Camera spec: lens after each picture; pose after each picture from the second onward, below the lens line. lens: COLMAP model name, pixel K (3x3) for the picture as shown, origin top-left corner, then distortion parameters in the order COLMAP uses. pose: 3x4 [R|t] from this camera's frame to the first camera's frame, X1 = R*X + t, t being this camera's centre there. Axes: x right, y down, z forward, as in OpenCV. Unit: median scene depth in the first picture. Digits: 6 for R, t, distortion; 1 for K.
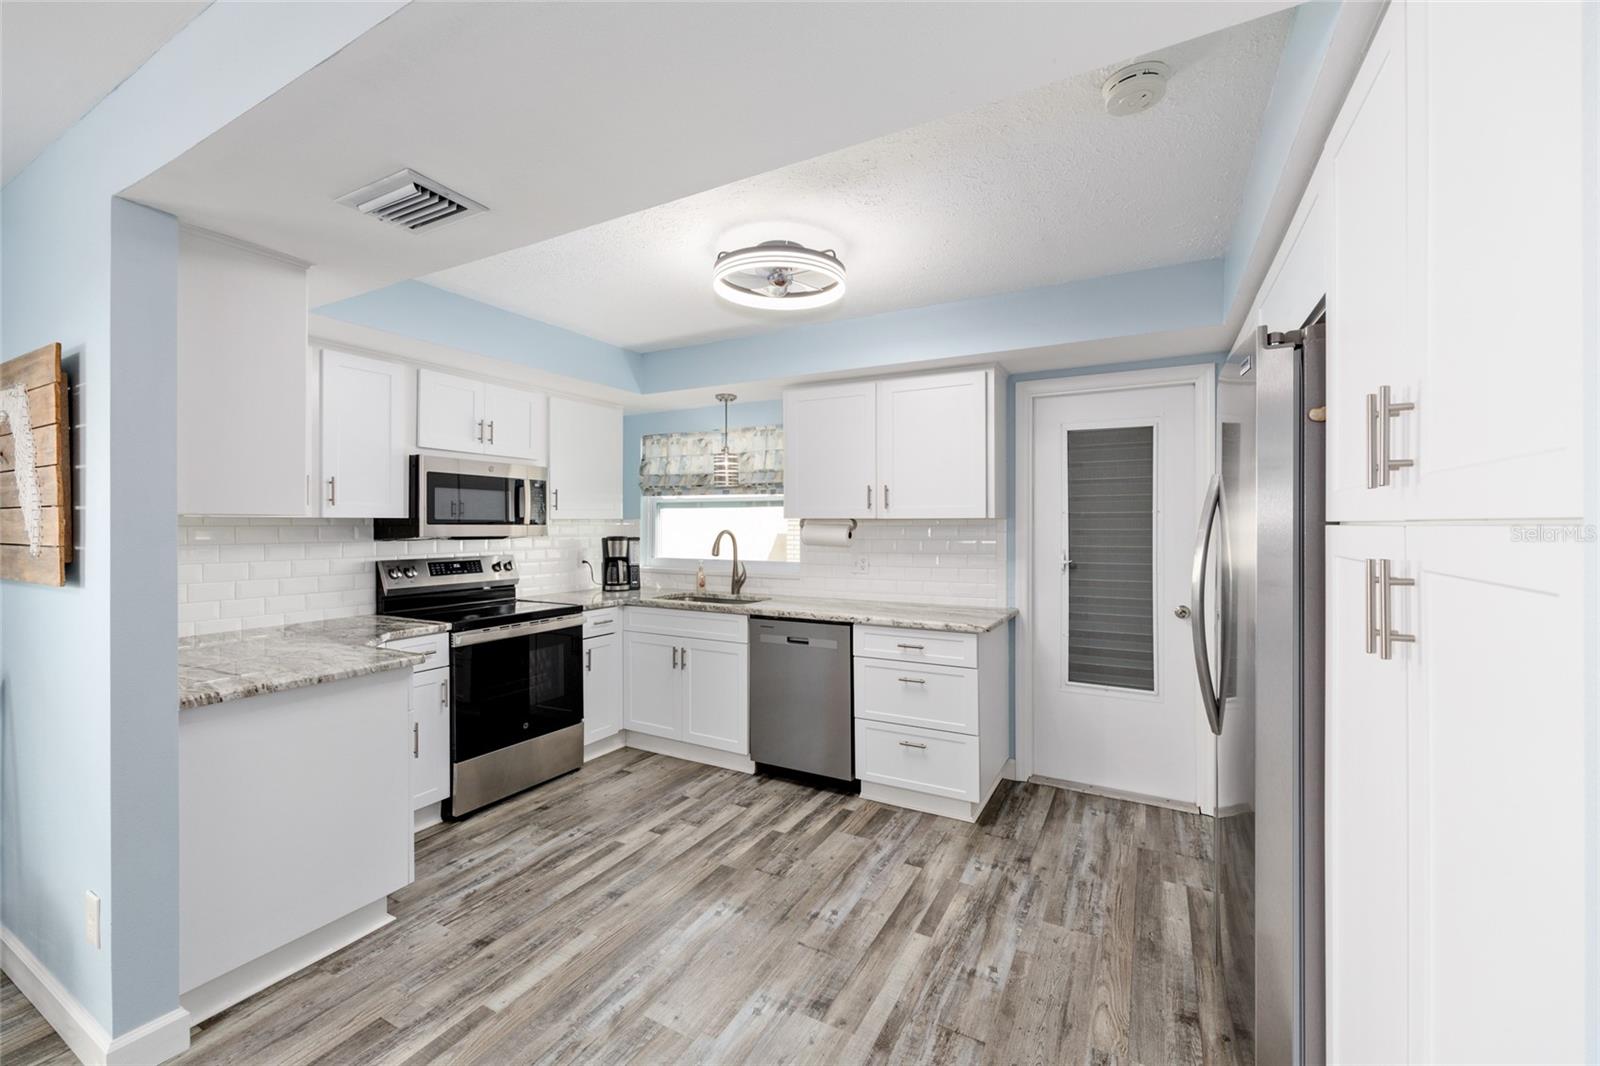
lens RADIAL K [[642.4, 0, 801.3], [0, 642.4, 523.6], [0, 0, 1]] dist [-0.002426, 0.000323]
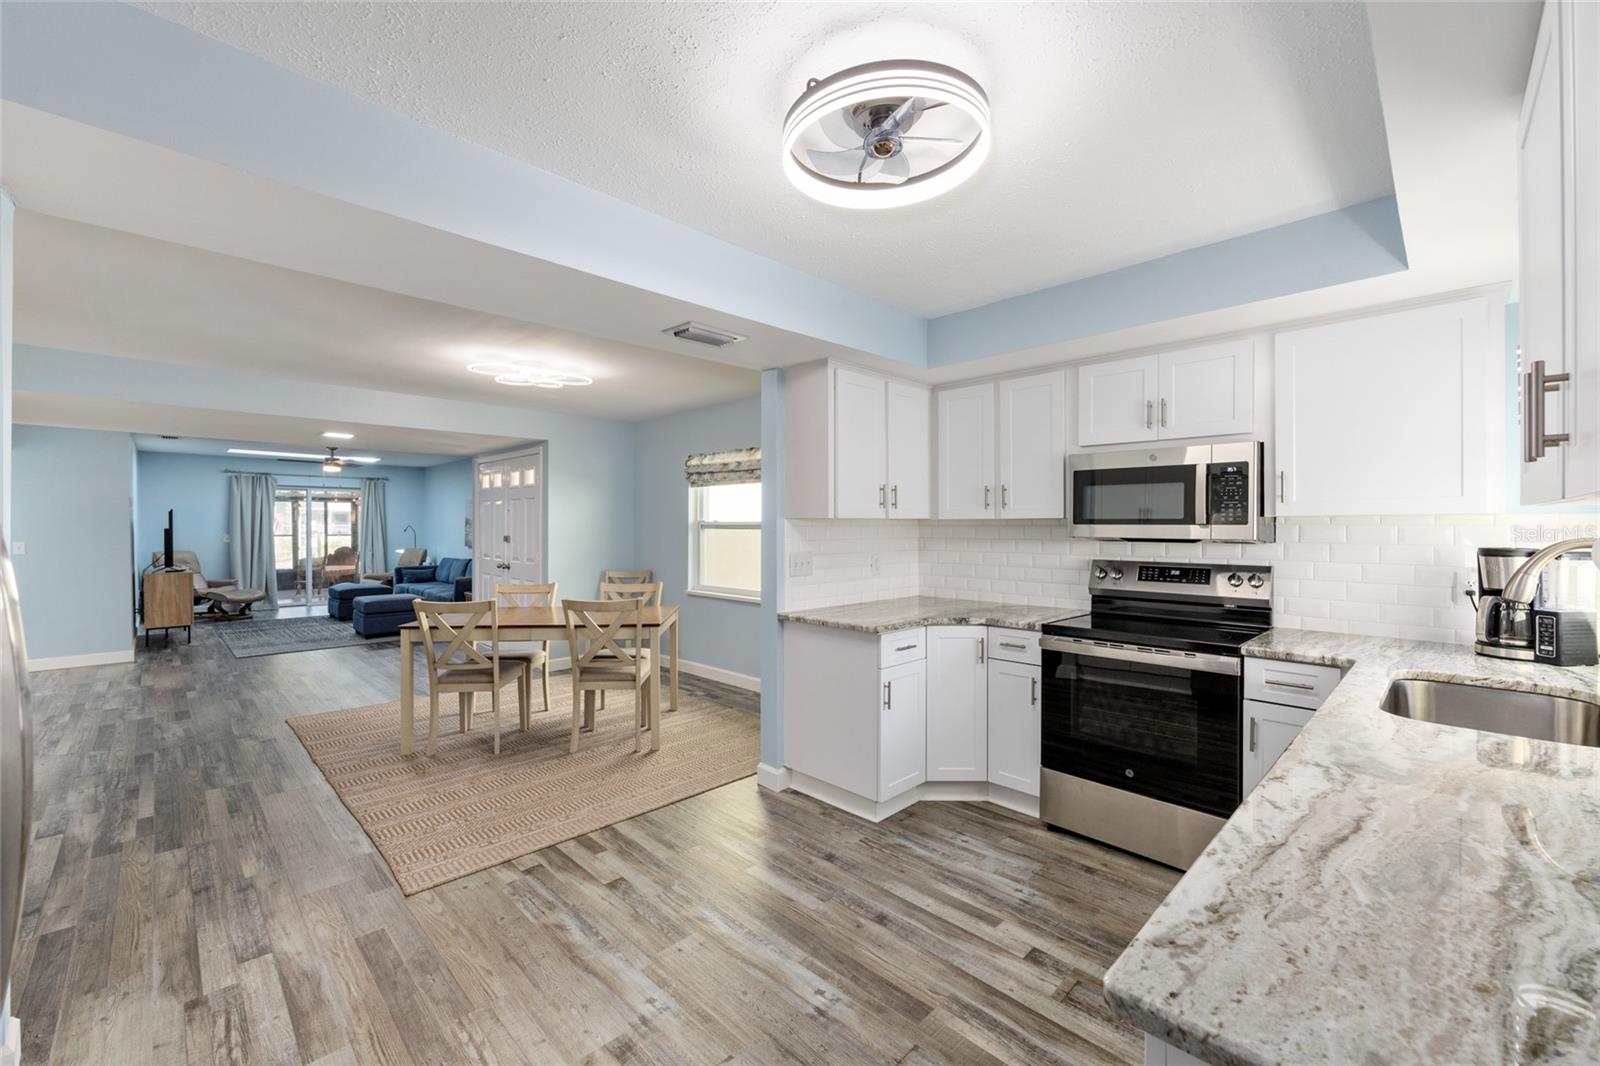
lens RADIAL K [[641.2, 0, 801.1], [0, 641.2, 527.8], [0, 0, 1]] dist [-0.000902, 0.000414]
pose [[-0.278716, 0.003943, -0.960365, 0.479283], [-0.000370, 0.999991, 0.004213, 0.003058], [0.960373, 0.001529, -0.278712, 0.863744]]
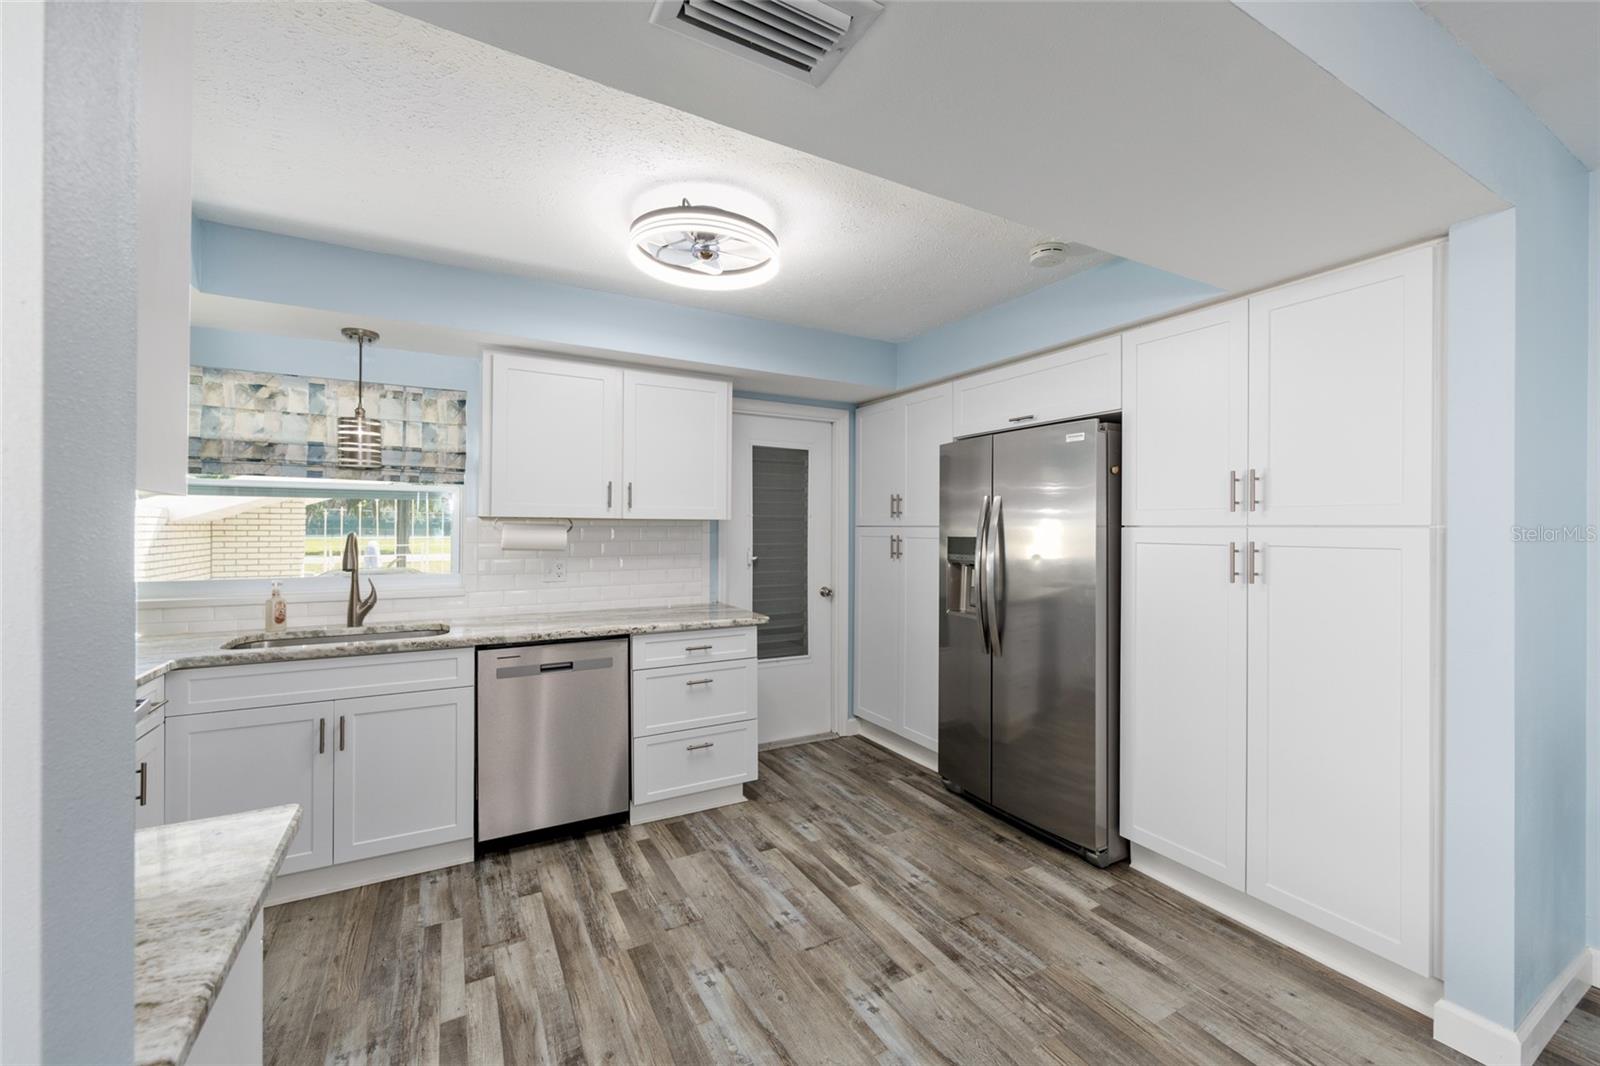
lens RADIAL K [[642.2, 0, 802.2], [0, 642.2, 525.3], [0, 0, 1]] dist [-0.002170, 0.000472]
pose [[0.533261, 0.005718, 0.845932, -0.561993], [-0.006210, 0.999977, -0.002845, 0.002905], [-0.845928, -0.003736, 0.533284, 0.320703]]
